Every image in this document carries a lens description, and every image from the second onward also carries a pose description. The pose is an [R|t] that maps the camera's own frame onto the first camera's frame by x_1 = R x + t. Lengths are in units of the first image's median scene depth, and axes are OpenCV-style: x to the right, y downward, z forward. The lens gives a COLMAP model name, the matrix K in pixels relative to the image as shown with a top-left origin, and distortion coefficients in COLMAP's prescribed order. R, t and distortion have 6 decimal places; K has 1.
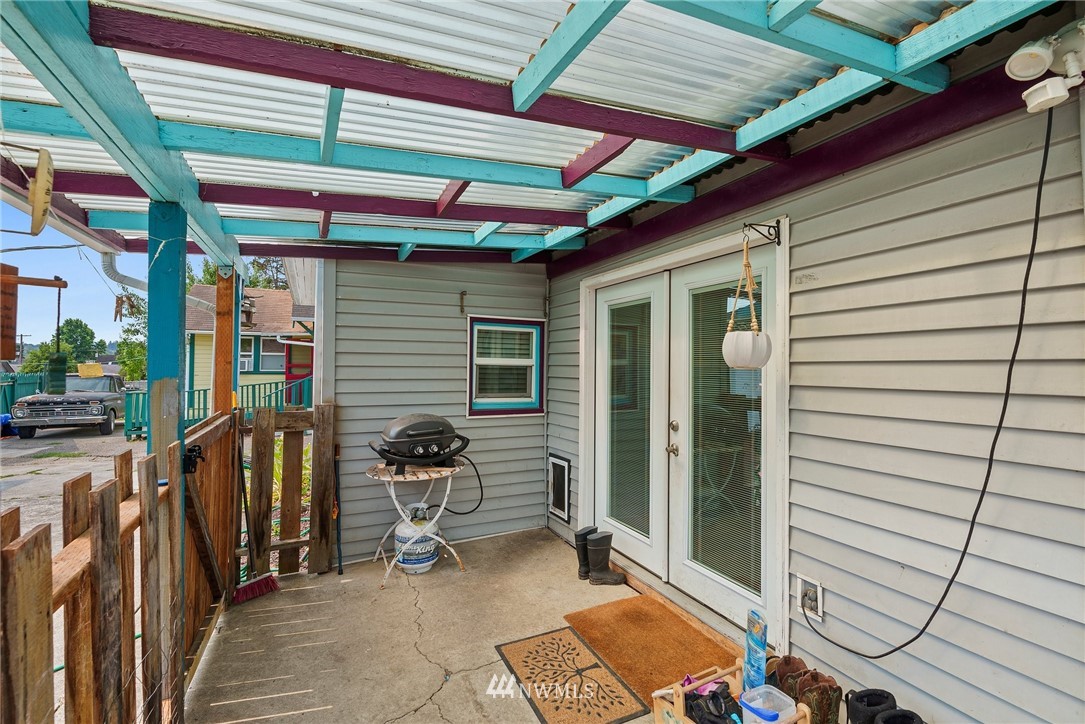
lens RADIAL K [[492.3, 0, 538.0], [0, 492.3, 377.3], [0, 0, 1]] dist [-0.001707, -0.000040]
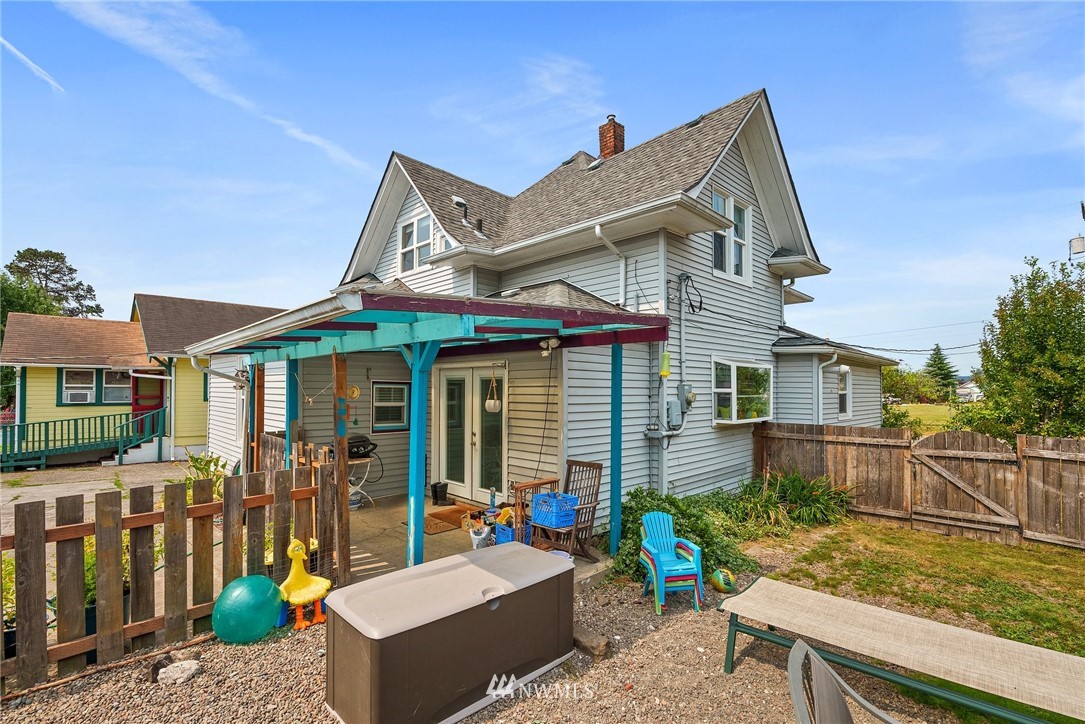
lens RADIAL K [[492.3, 0, 538.0], [0, 492.3, 377.3], [0, 0, 1]] dist [-0.001707, -0.000040]
pose [[0.944713, 0.007089, 0.327821, -0.168303], [0.007750, 0.999004, -0.043935, -0.053102], [-0.327806, 0.044046, 0.943718, -1.071203]]
